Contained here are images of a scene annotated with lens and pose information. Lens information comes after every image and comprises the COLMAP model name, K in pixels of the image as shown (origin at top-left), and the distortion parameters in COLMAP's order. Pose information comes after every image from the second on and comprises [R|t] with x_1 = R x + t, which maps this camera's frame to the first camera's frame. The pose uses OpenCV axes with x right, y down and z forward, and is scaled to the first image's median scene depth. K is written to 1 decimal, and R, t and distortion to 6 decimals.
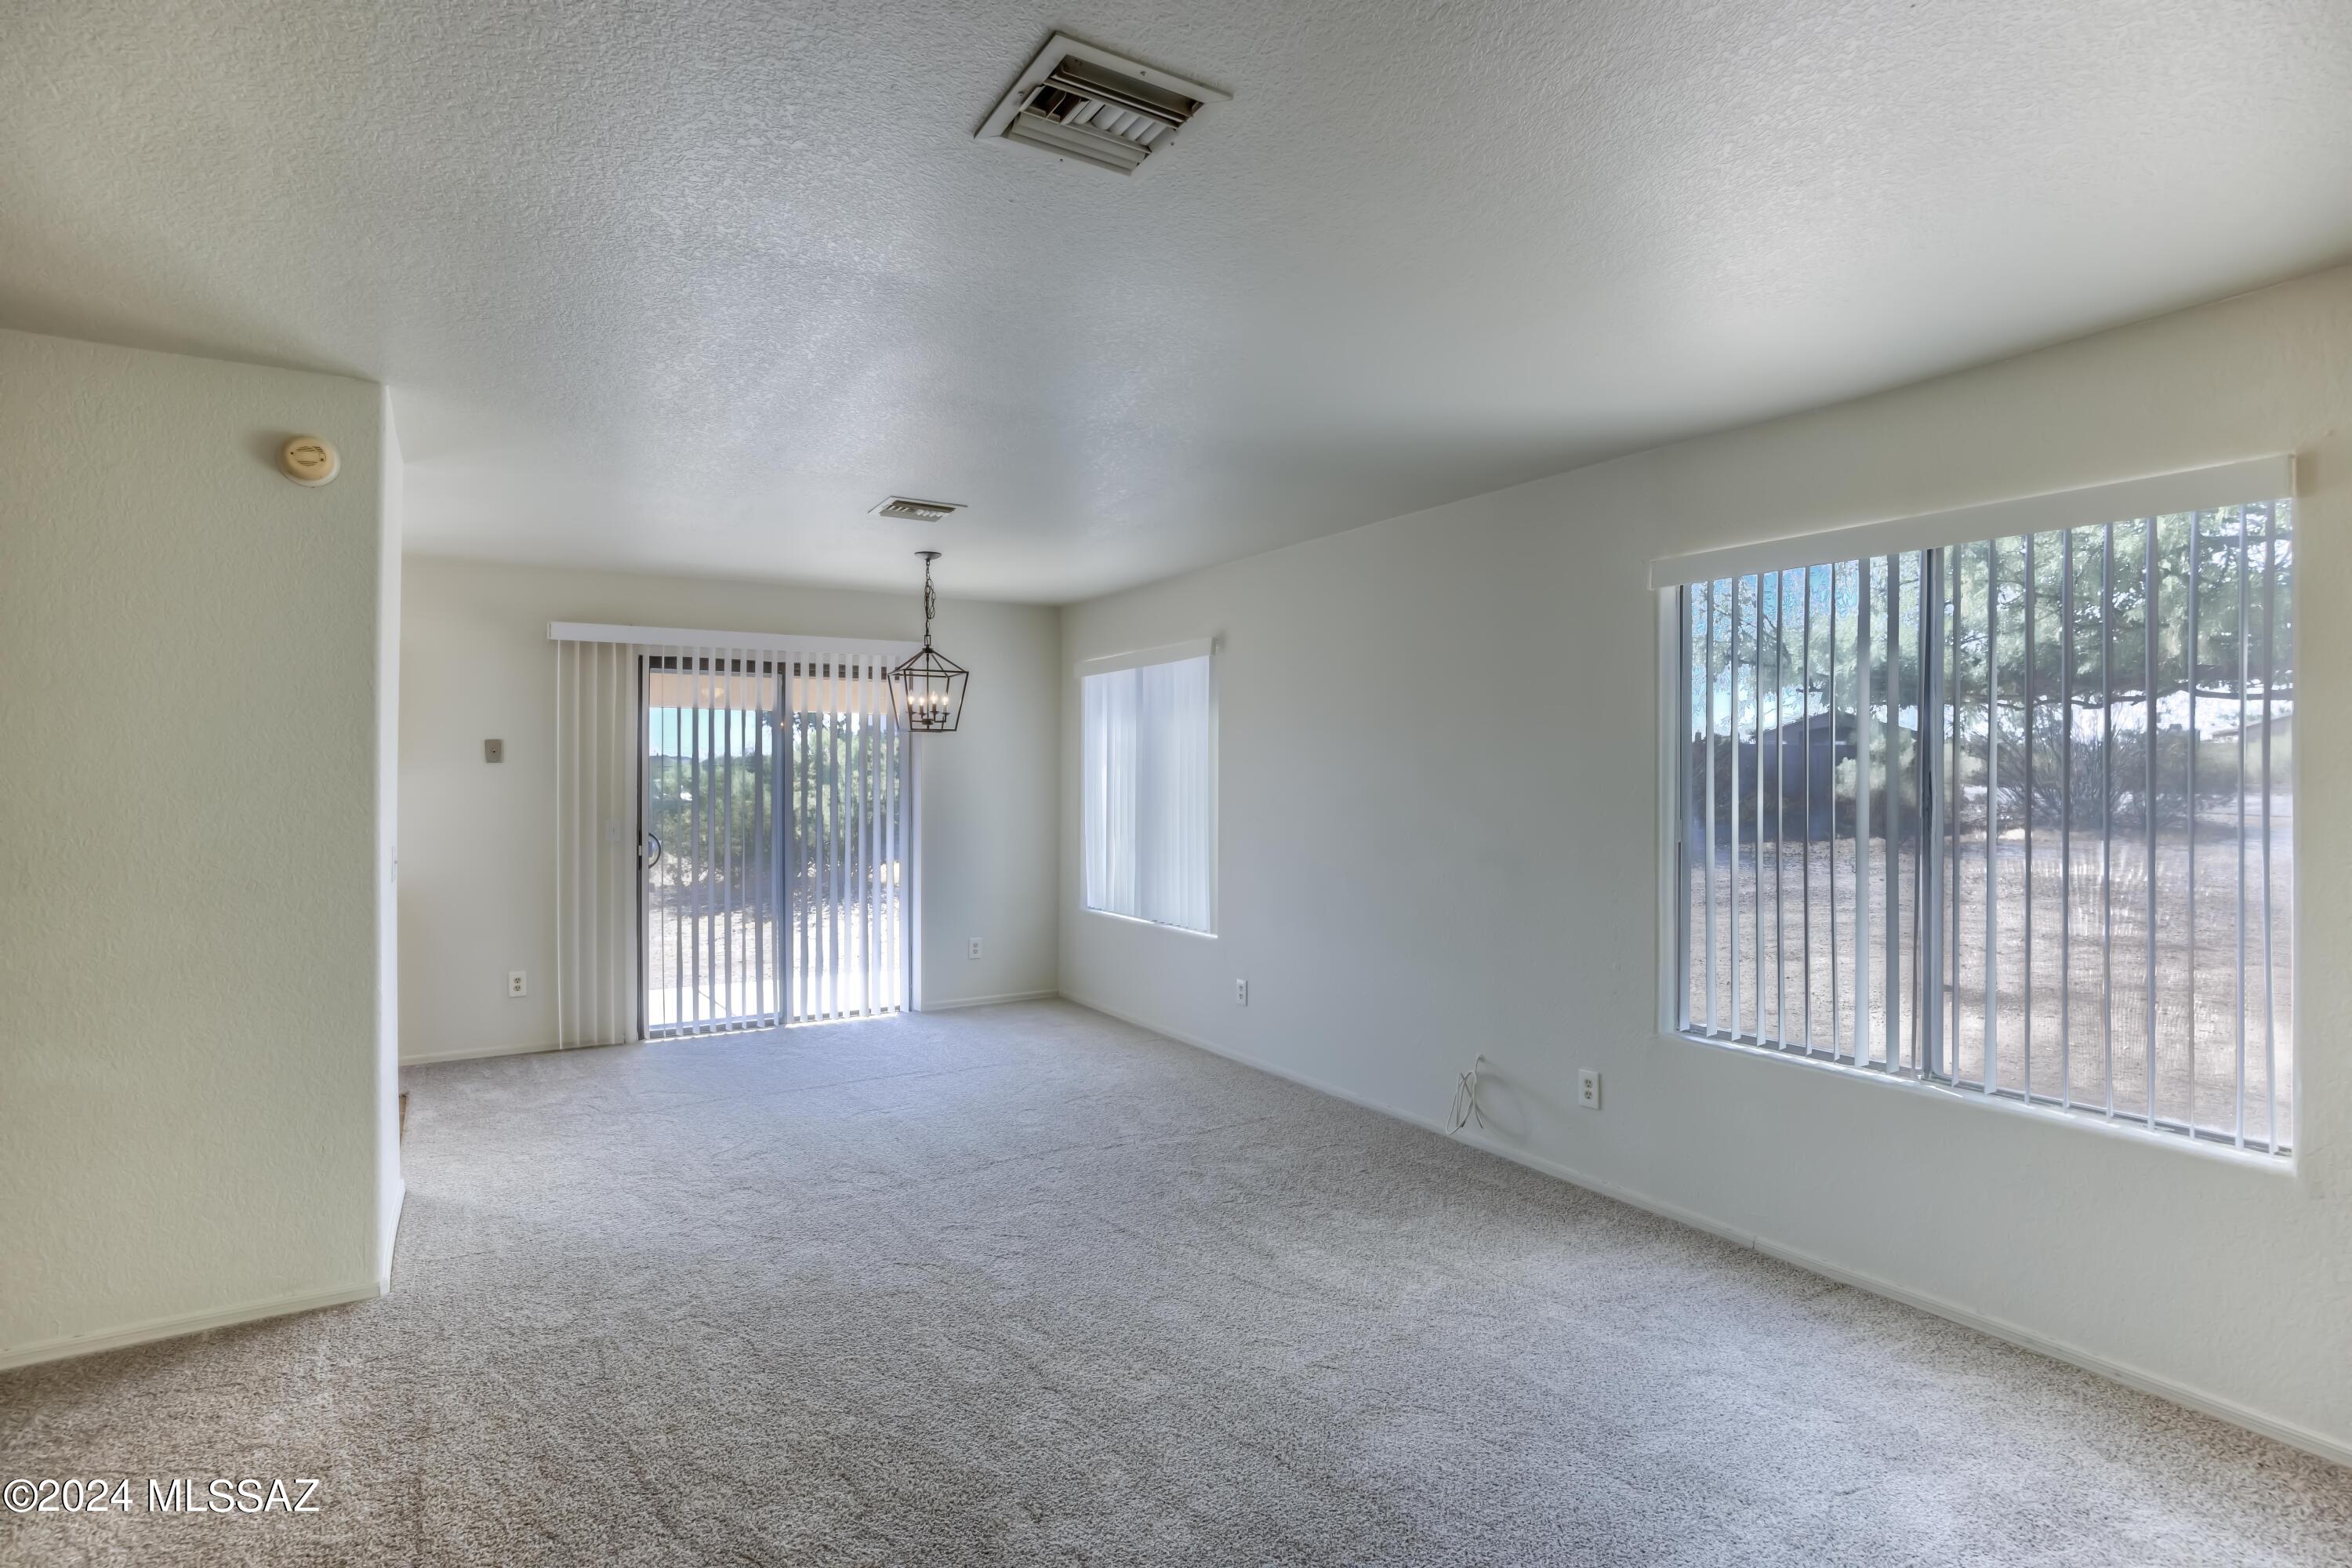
lens RADIAL K [[1149.5, 0, 1185.0], [0, 1149.5, 776.9], [0, 0, 1]] dist [-0.034867, 0.013906]
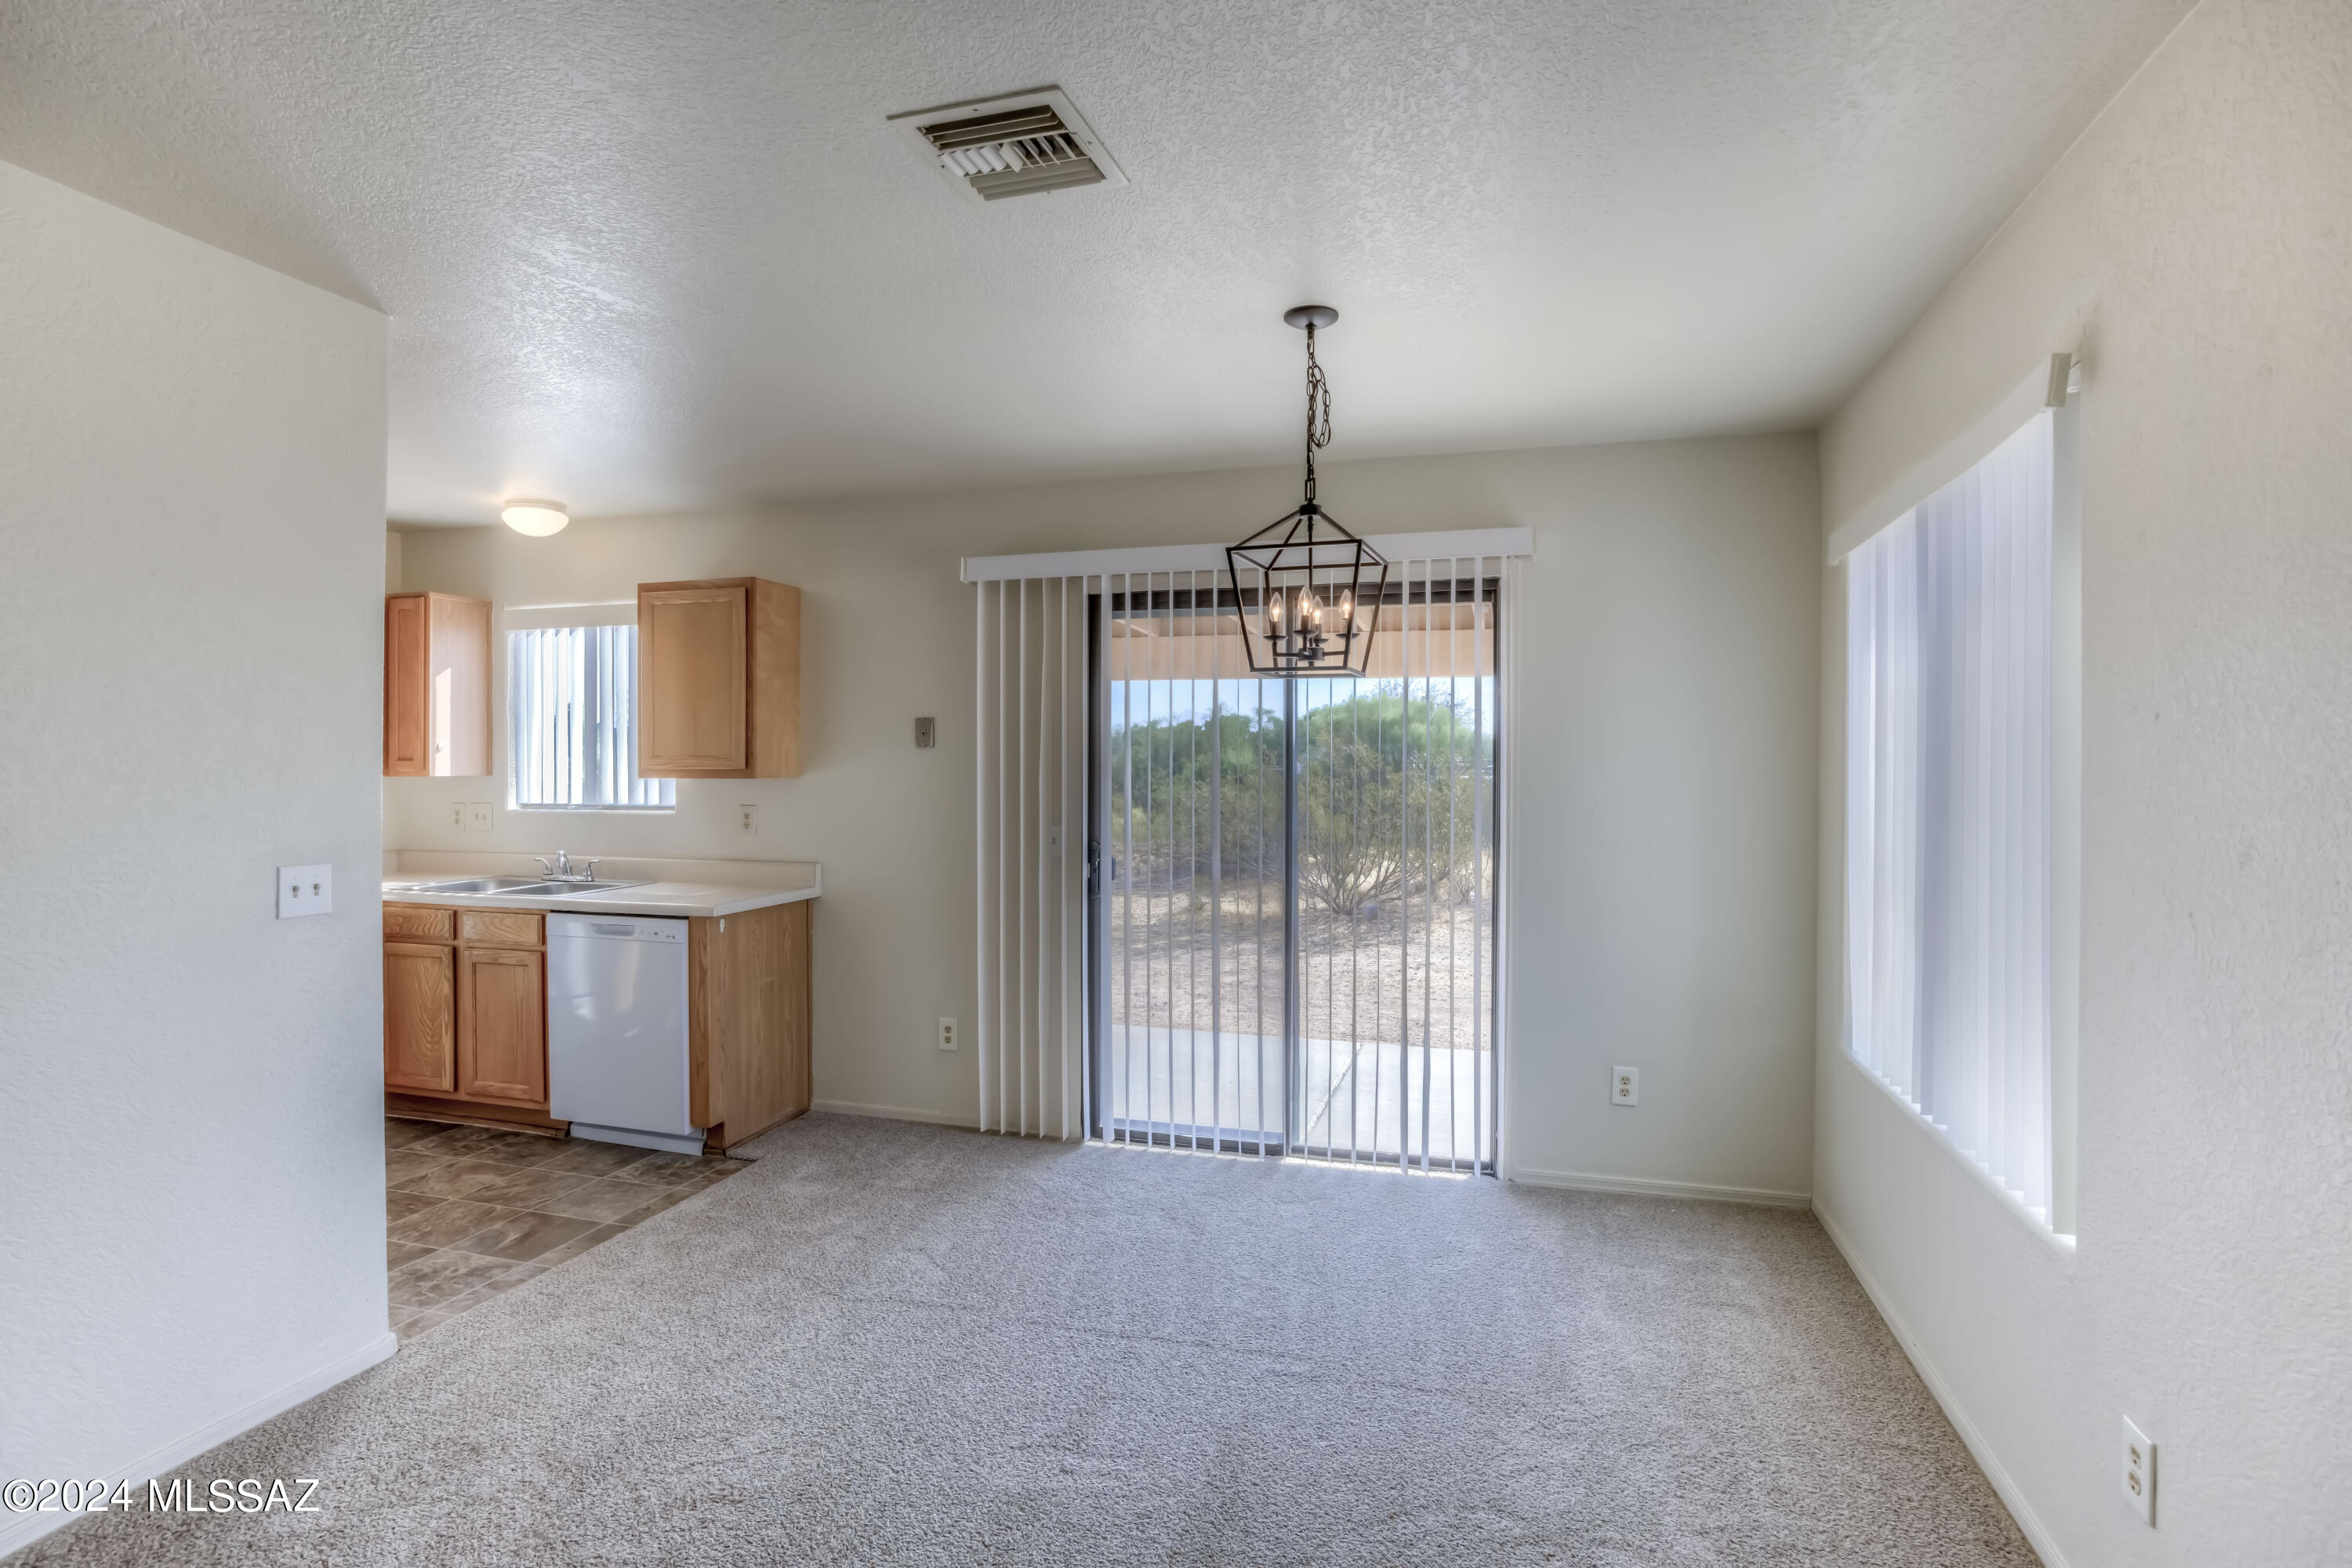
lens RADIAL K [[1149.5, 0, 1169.5], [0, 1149.5, 774.6], [0, 0, 1]] dist [-0.034867, 0.013906]
pose [[0.641910, 0.005785, -0.766758, 0.109753], [-0.001132, 0.999978, 0.006597, 0.000565], [0.766779, -0.003367, 0.641902, 0.639082]]
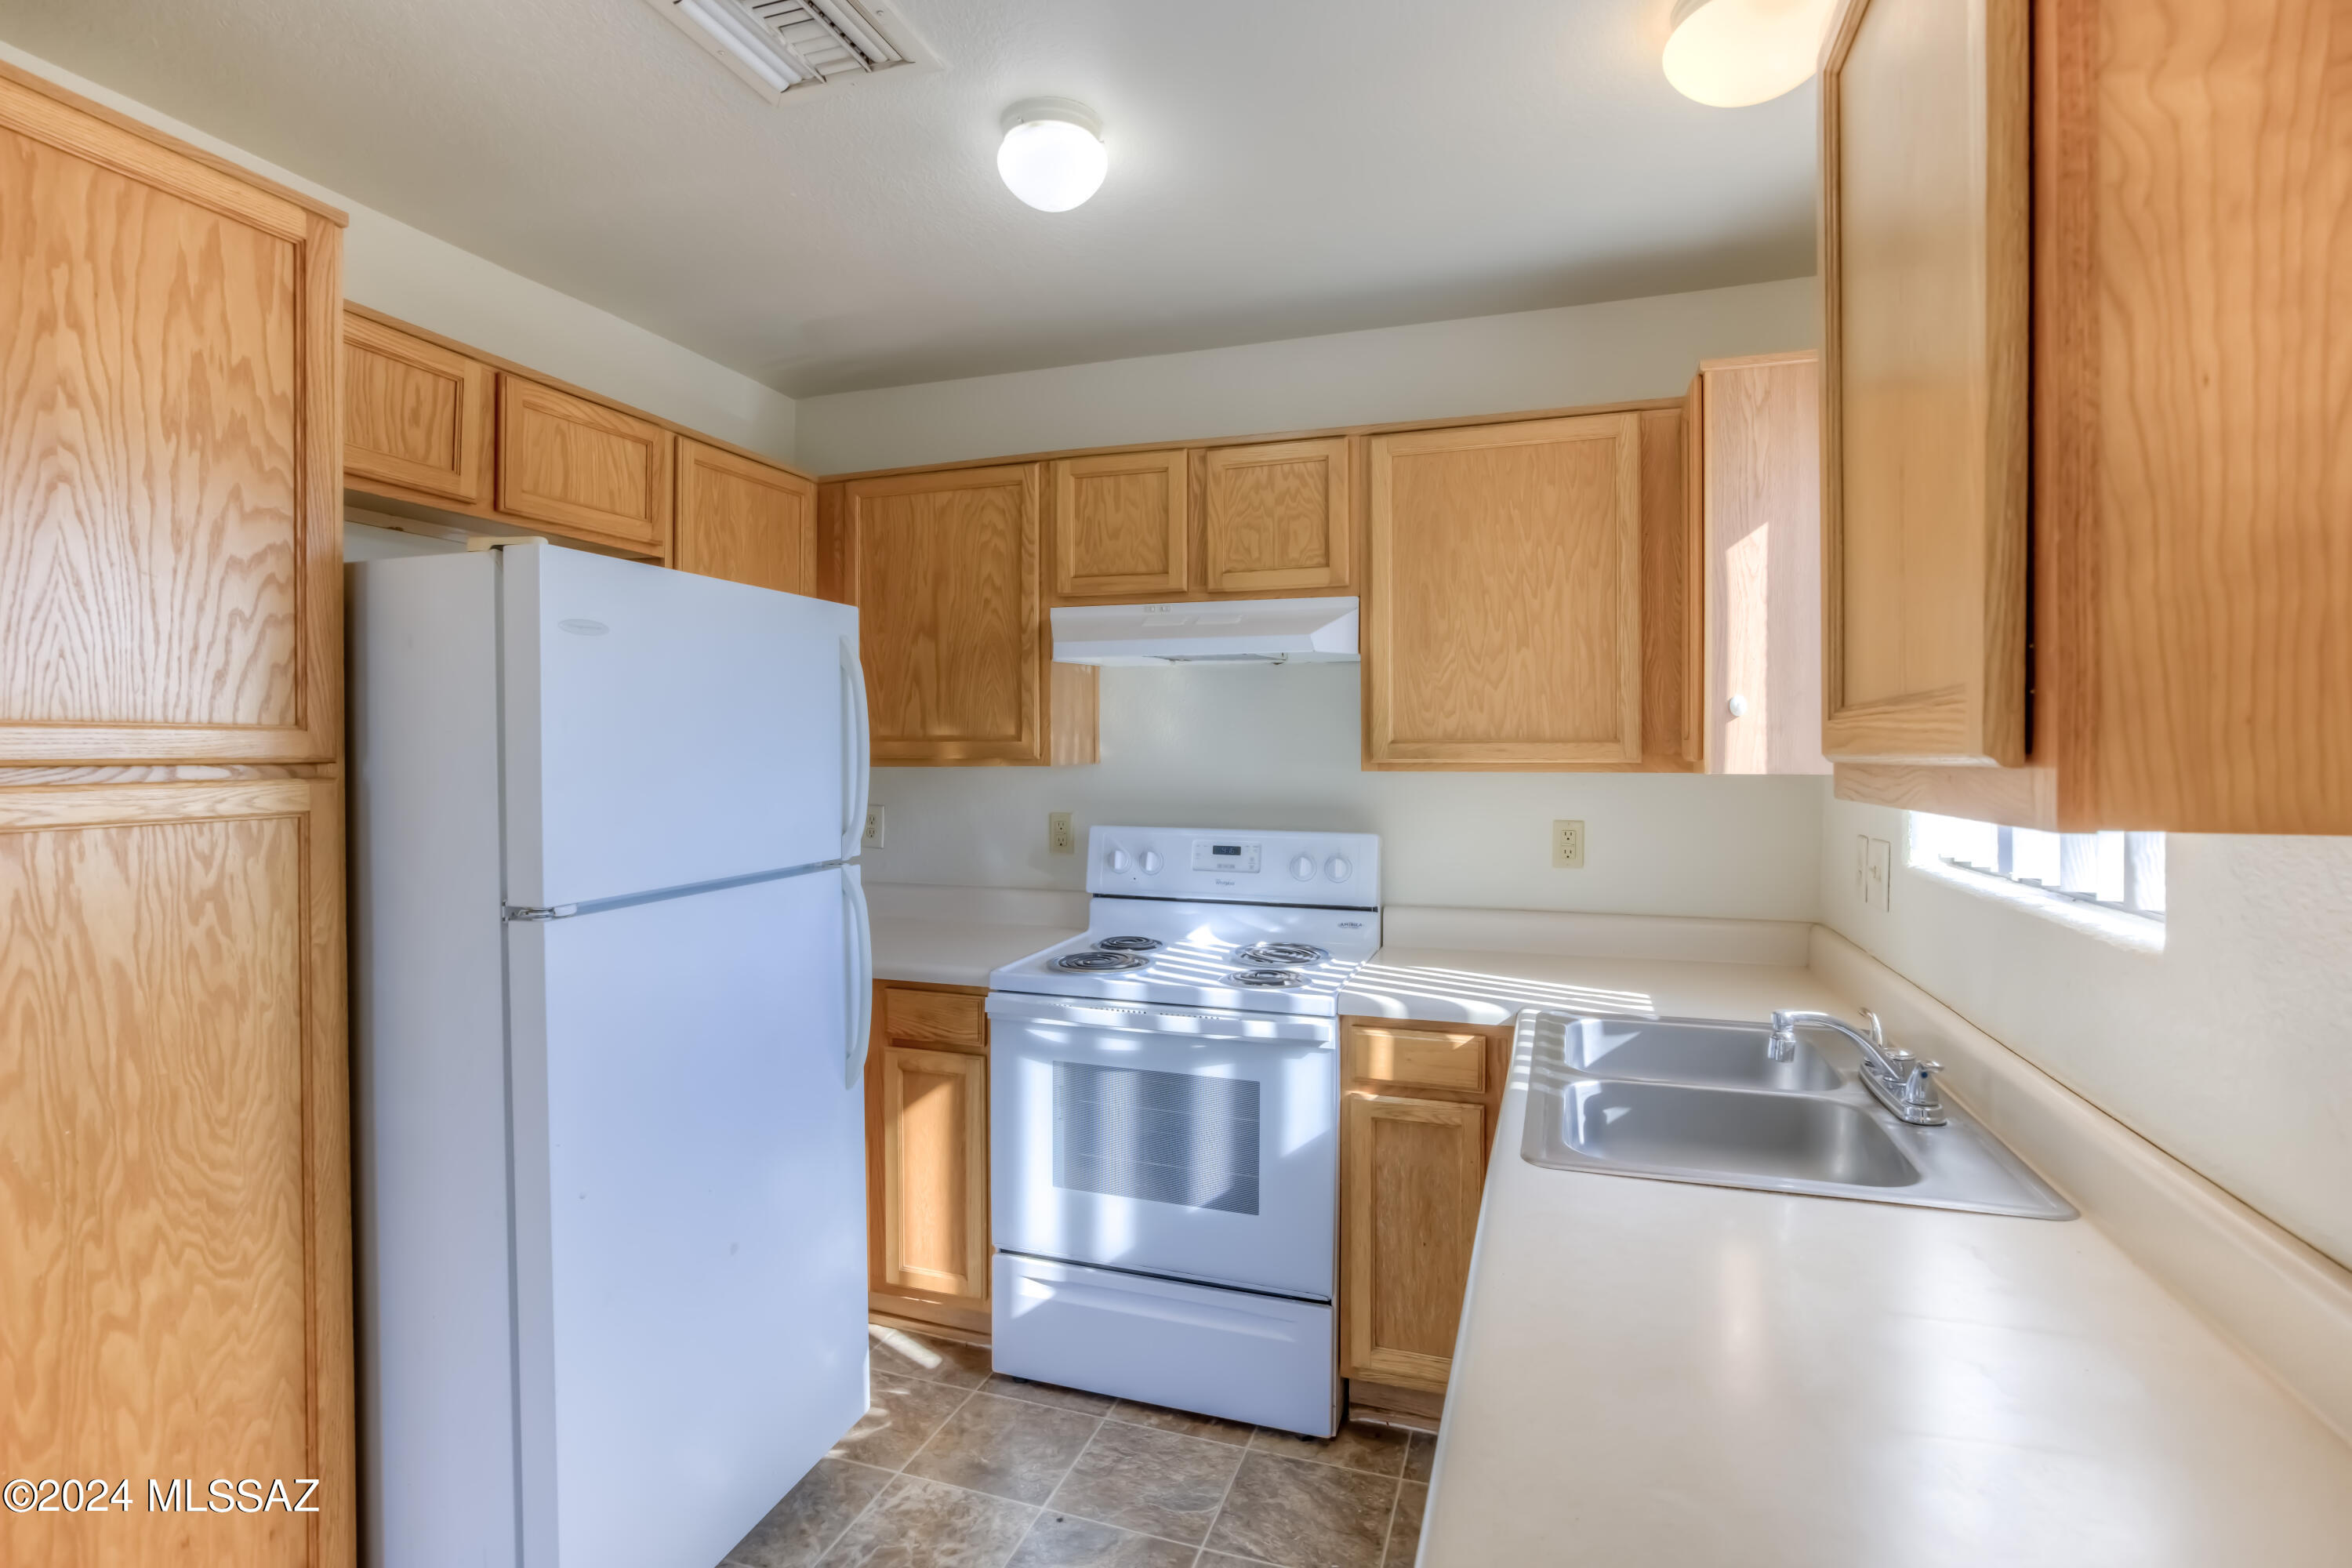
lens RADIAL K [[1149.5, 0, 1180.8], [0, 1149.5, 765.0], [0, 0, 1]] dist [-0.034867, 0.013906]
pose [[-0.787996, 0.007692, -0.615632, -0.540859], [-0.002064, 0.999883, 0.015135, -0.000582], [0.615677, 0.013197, -0.787888, 0.959872]]
